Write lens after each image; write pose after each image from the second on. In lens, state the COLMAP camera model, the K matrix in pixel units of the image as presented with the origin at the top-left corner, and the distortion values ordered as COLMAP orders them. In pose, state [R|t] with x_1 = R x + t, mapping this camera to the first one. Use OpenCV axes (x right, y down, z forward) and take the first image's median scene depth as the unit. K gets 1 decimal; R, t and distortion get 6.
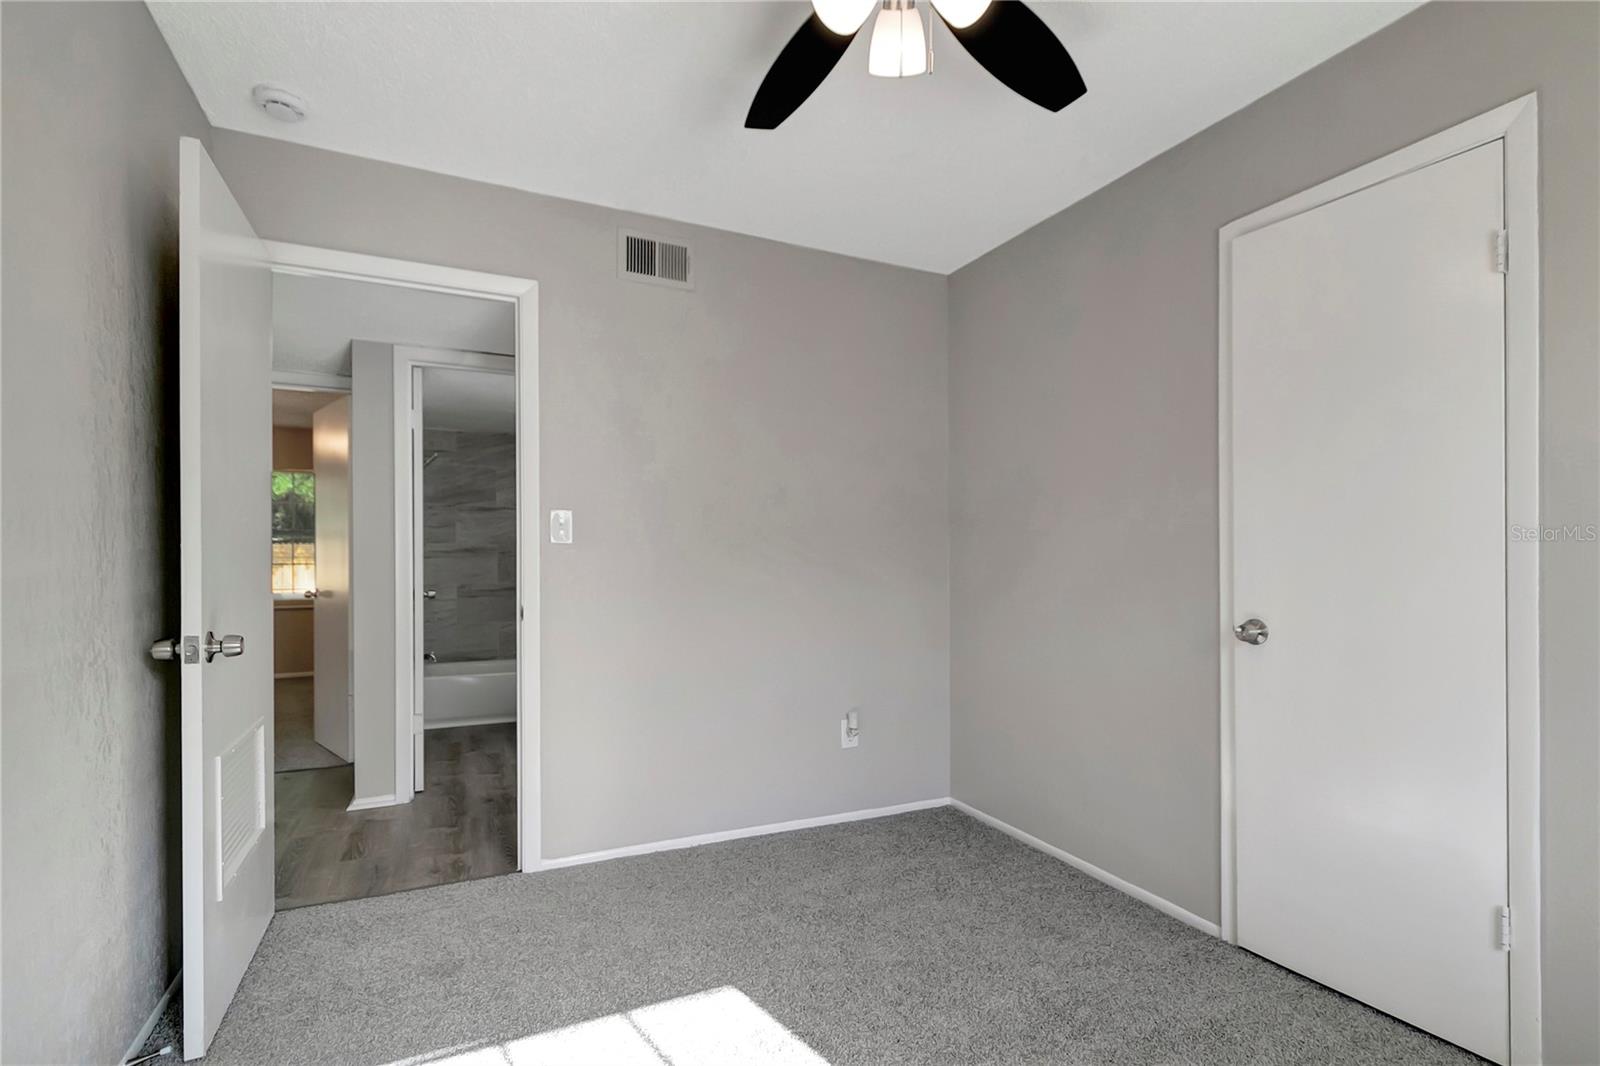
lens RADIAL K [[738.3, 0, 814.0], [0, 738.3, 553.8], [0, 0, 1]] dist [0.003780, -0.004991]
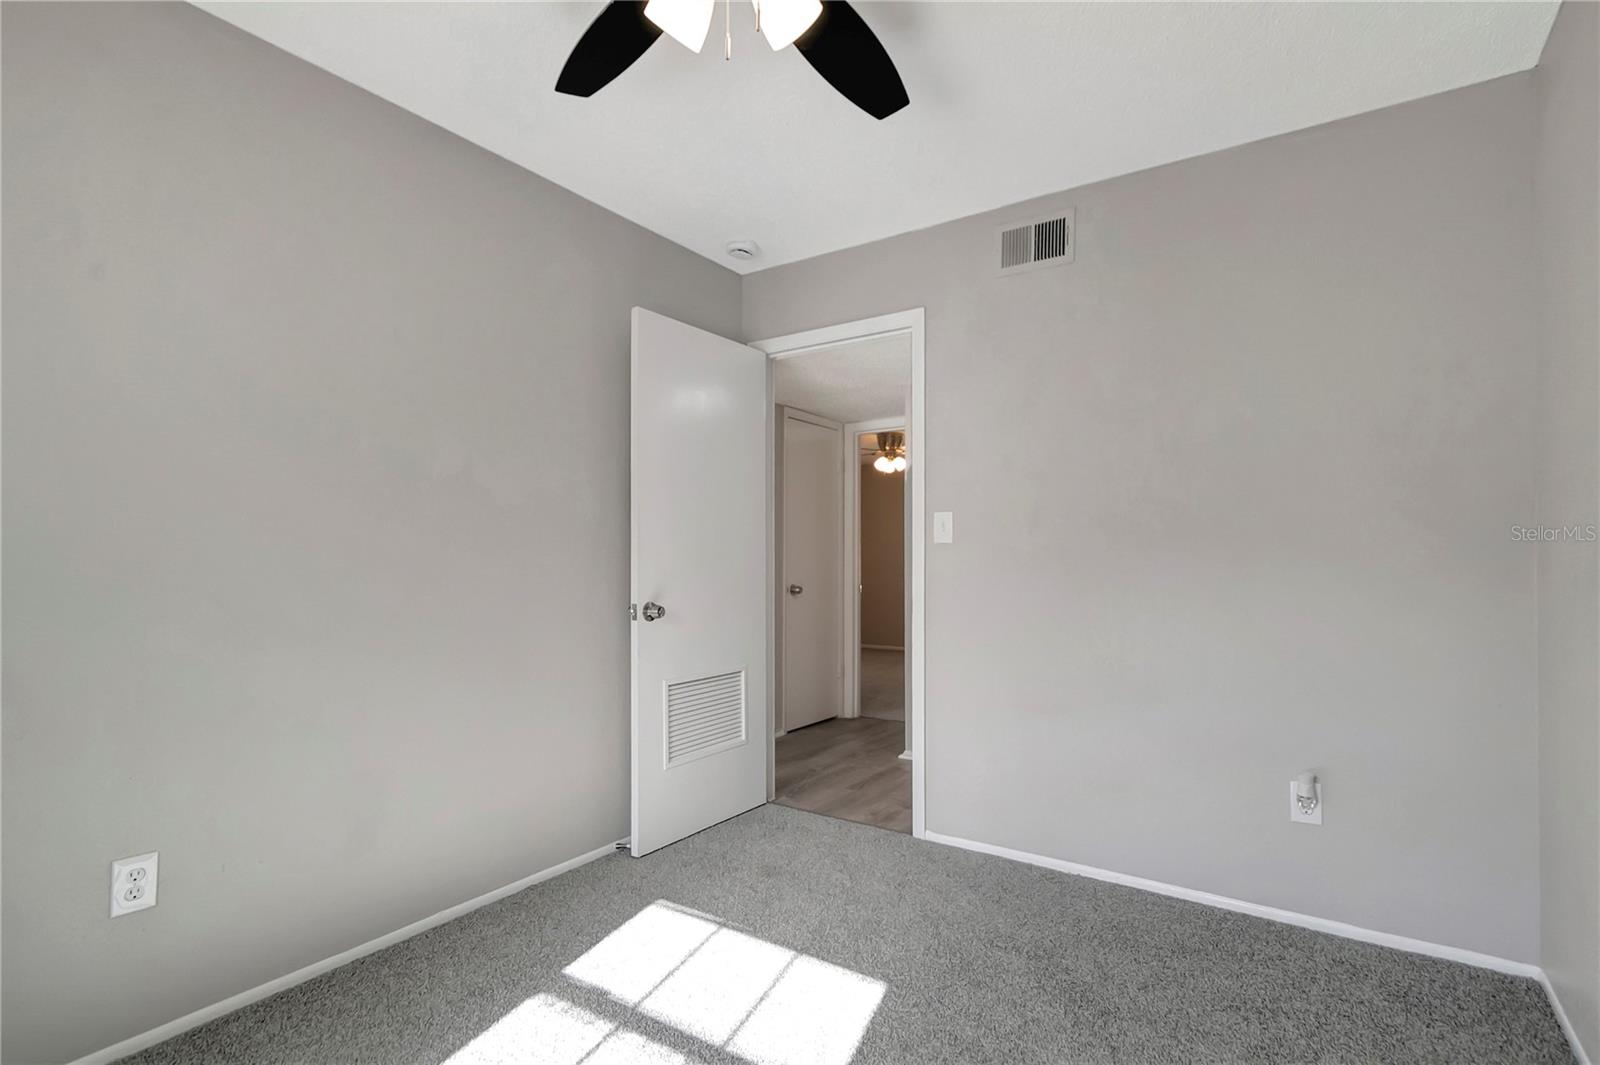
lens RADIAL K [[738.3, 0, 814.0], [0, 738.3, 553.3], [0, 0, 1]] dist [0.003780, -0.004991]
pose [[0.525245, -0.010512, -0.850886, 0.480265], [0.010238, 0.999929, -0.006034, 0.005062], [0.850889, -0.005542, 0.525316, 0.275643]]
